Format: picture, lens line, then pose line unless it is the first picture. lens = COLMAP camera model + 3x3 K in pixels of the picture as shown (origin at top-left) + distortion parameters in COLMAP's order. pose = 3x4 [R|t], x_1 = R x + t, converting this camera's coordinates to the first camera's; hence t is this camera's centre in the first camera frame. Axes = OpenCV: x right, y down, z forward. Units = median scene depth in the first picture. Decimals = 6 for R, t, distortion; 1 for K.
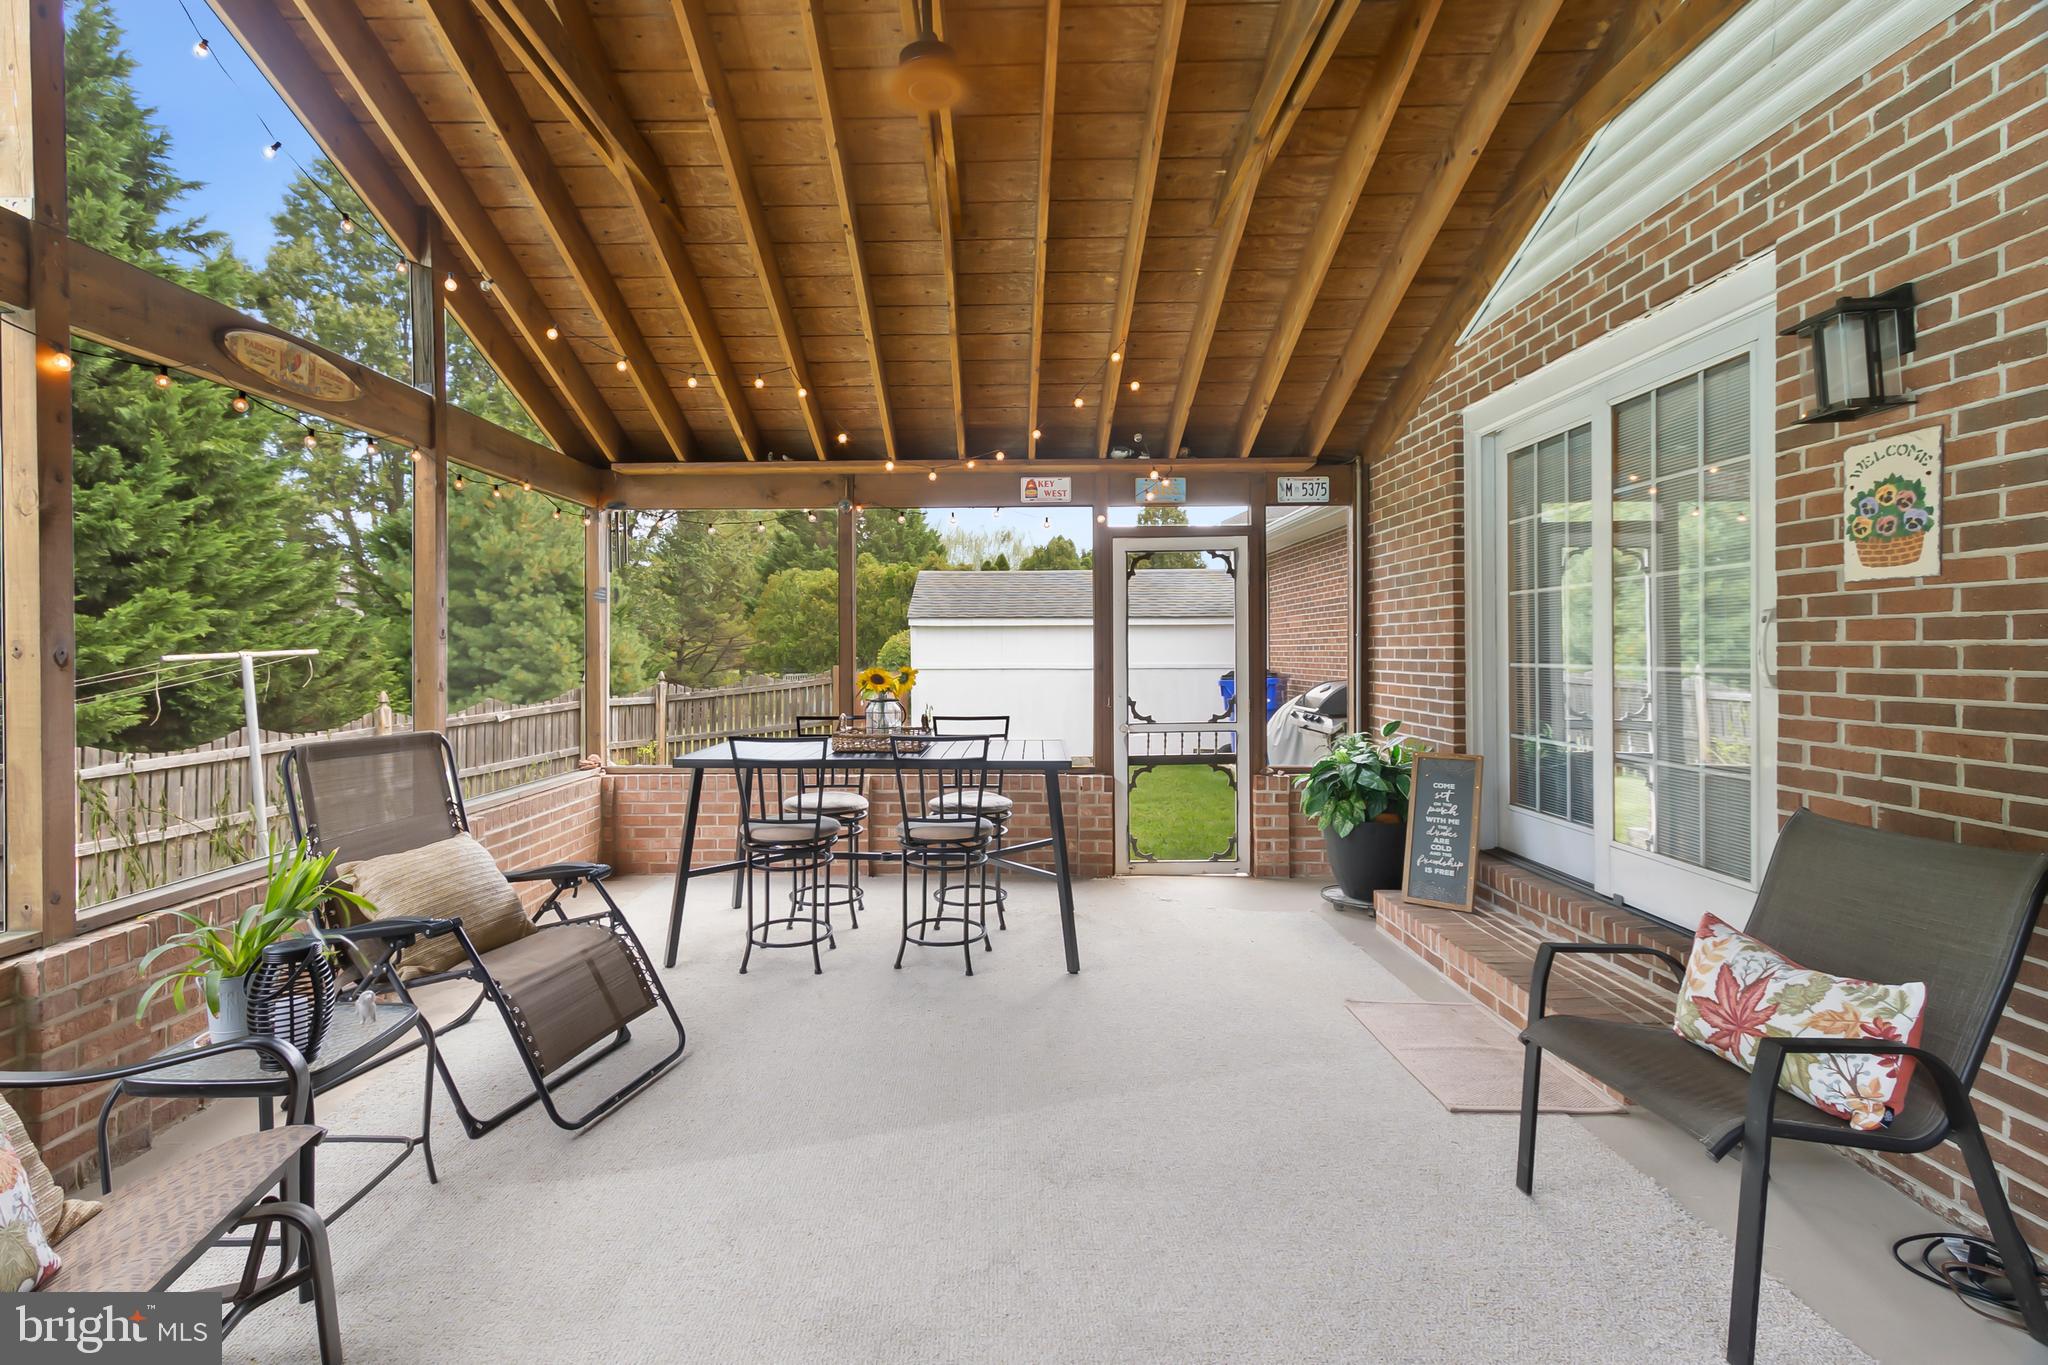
lens RADIAL K [[945.1, 0, 984.6], [0, 945.1, 657.2], [0, 0, 1]] dist [0.000736, -0.000504]
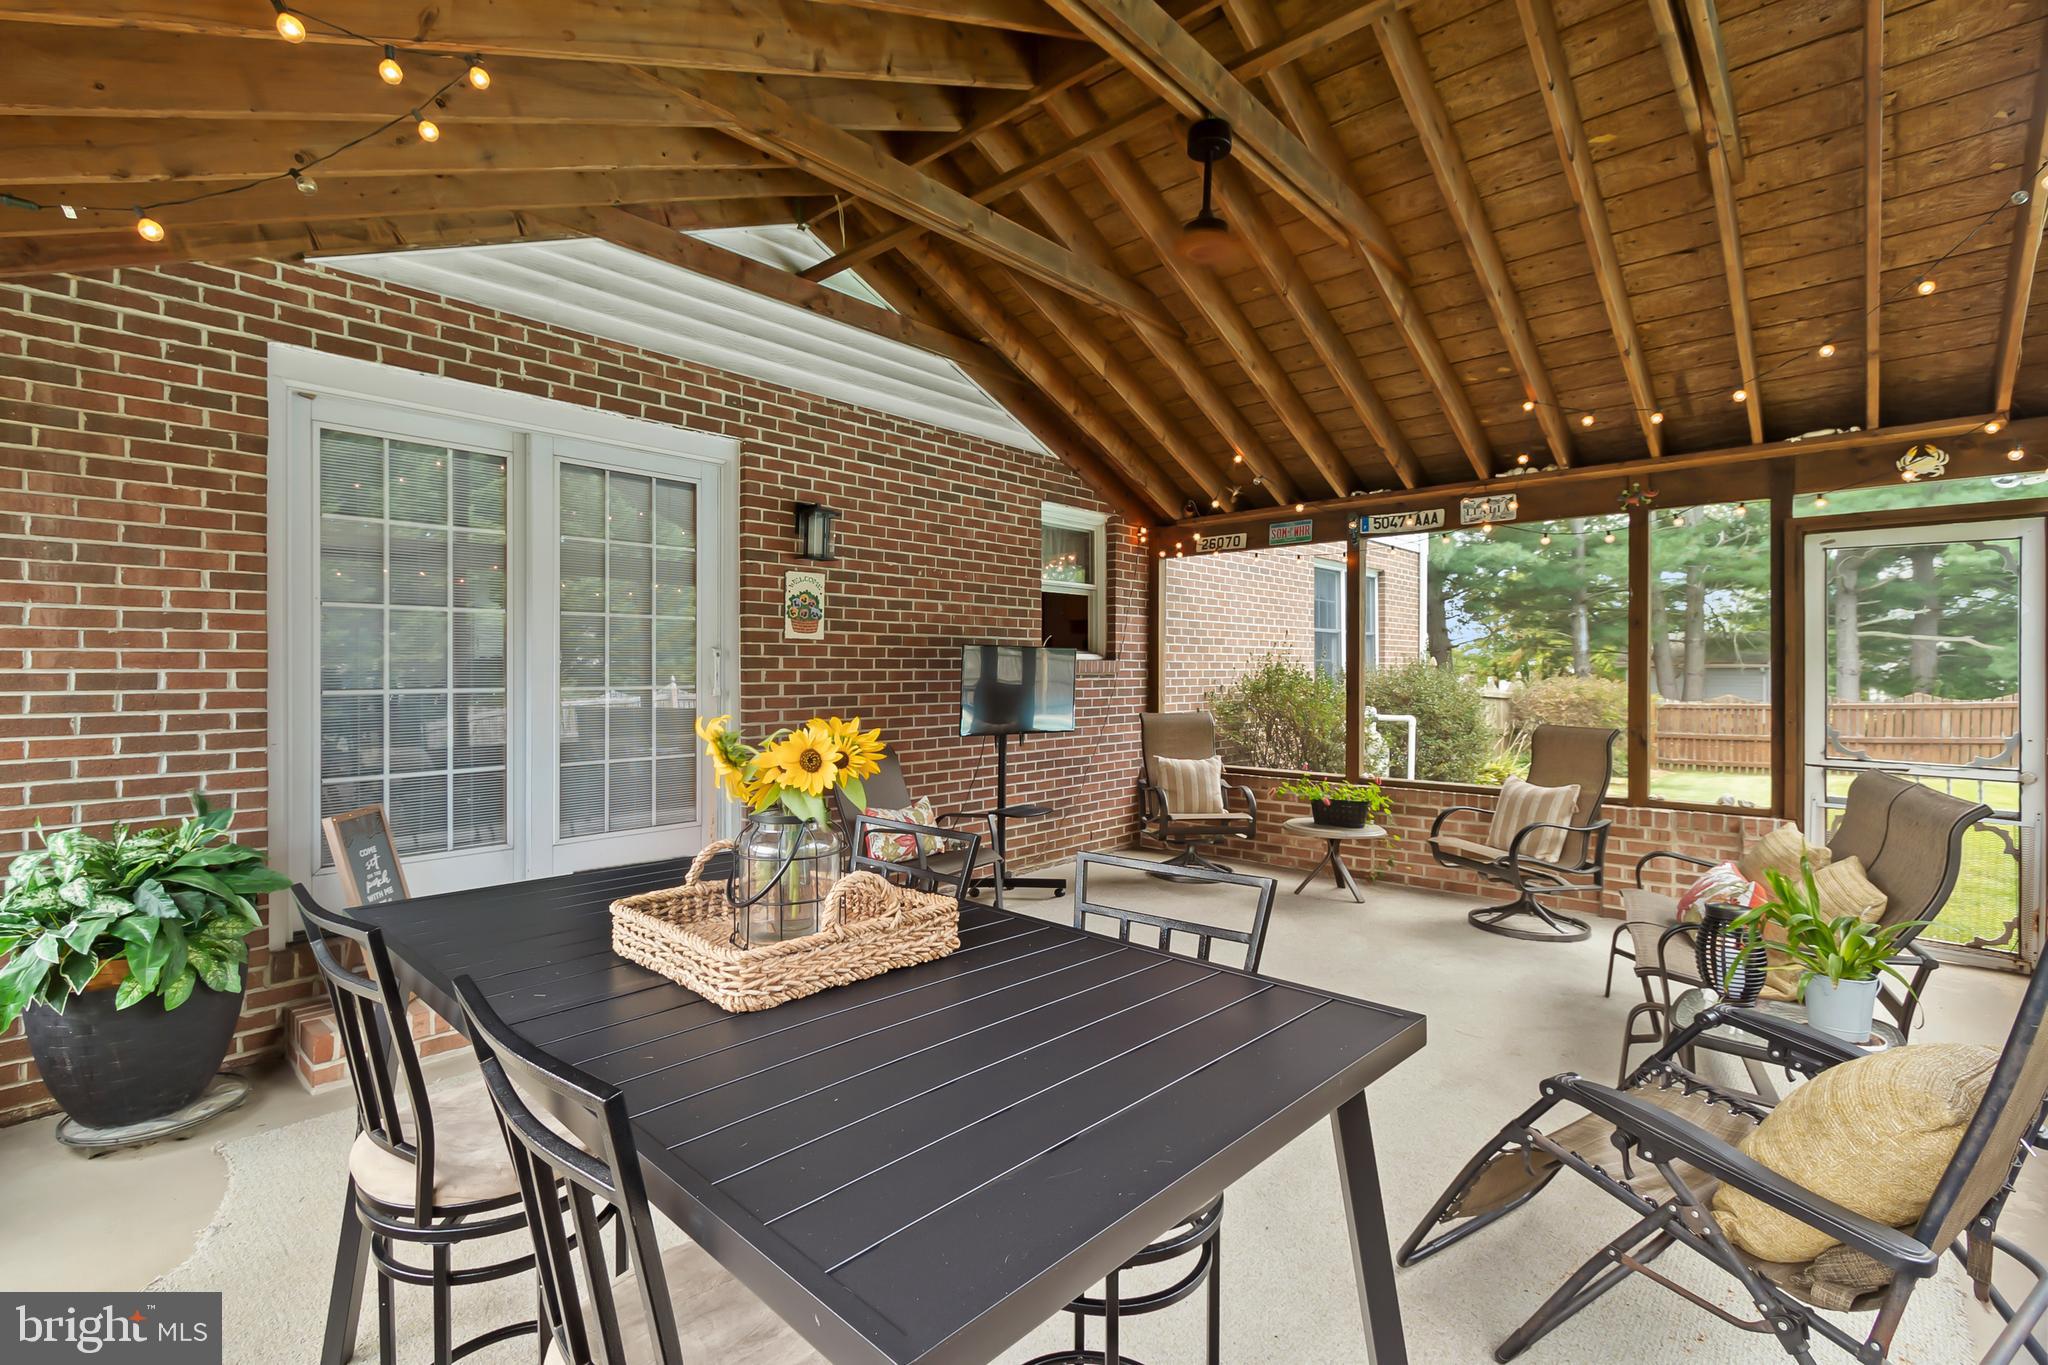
lens RADIAL K [[940.2, 0, 1007.9], [0, 940.2, 668.5], [0, 0, 1]] dist [0.000512, 0.000276]
pose [[-0.759914, 0.008771, 0.649964, -0.401266], [0.011038, 0.999939, -0.000588, -0.006157], [-0.649930, 0.006727, -0.759965, 1.236039]]
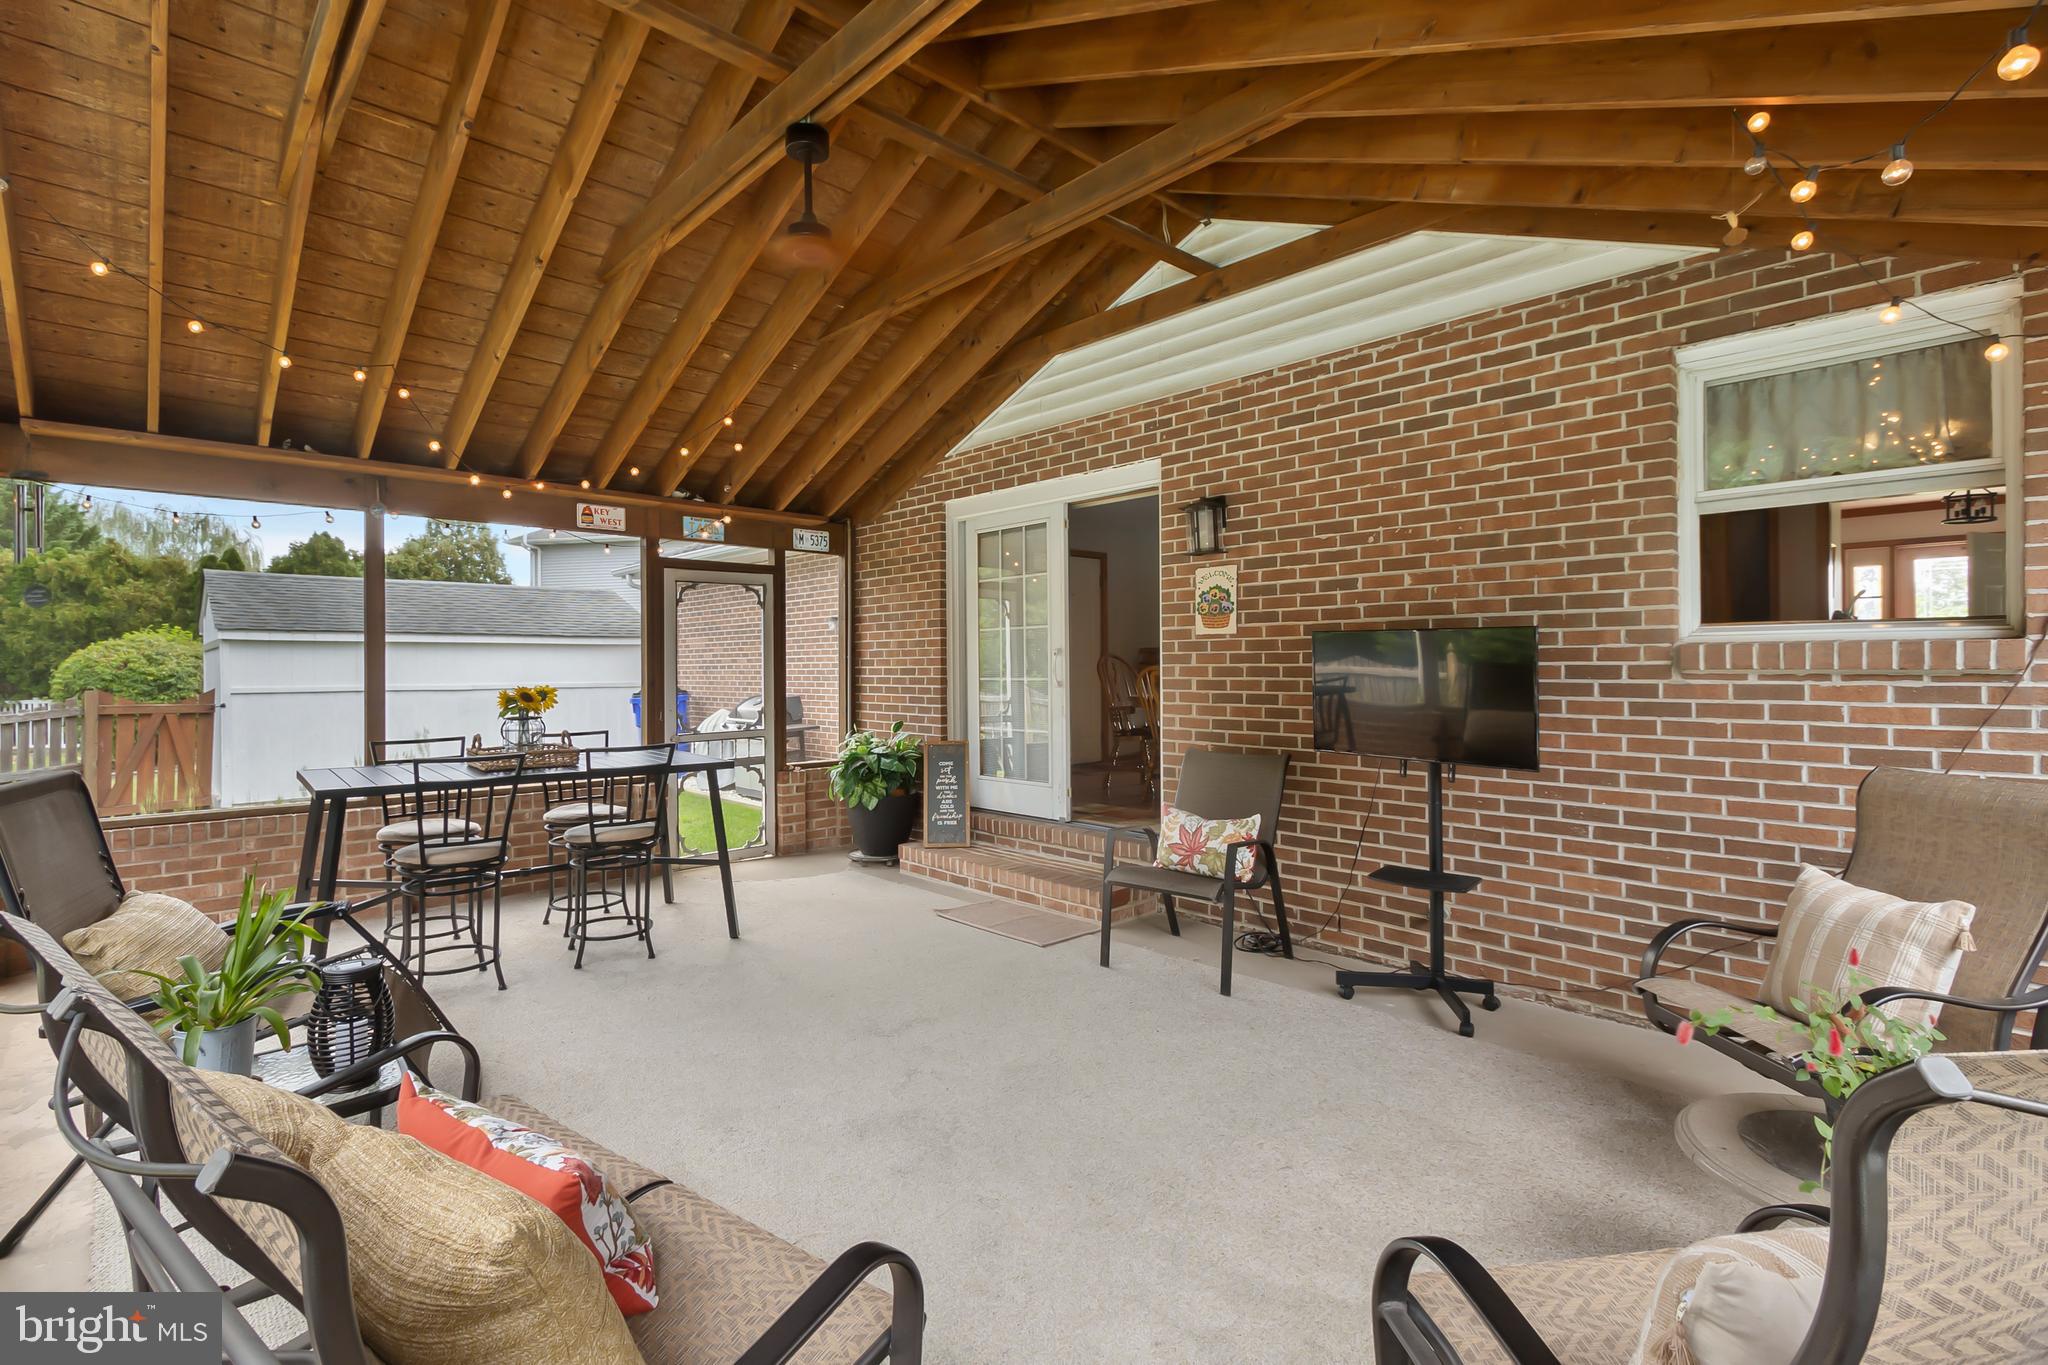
lens RADIAL K [[940.2, 0, 1007.9], [0, 940.2, 668.5], [0, 0, 1]] dist [0.000512, 0.000276]
pose [[0.716909, 0.001302, 0.697166, -0.439242], [0.005057, 0.999962, -0.007067, 0.002486], [-0.697149, 0.008592, 0.716875, -0.089248]]
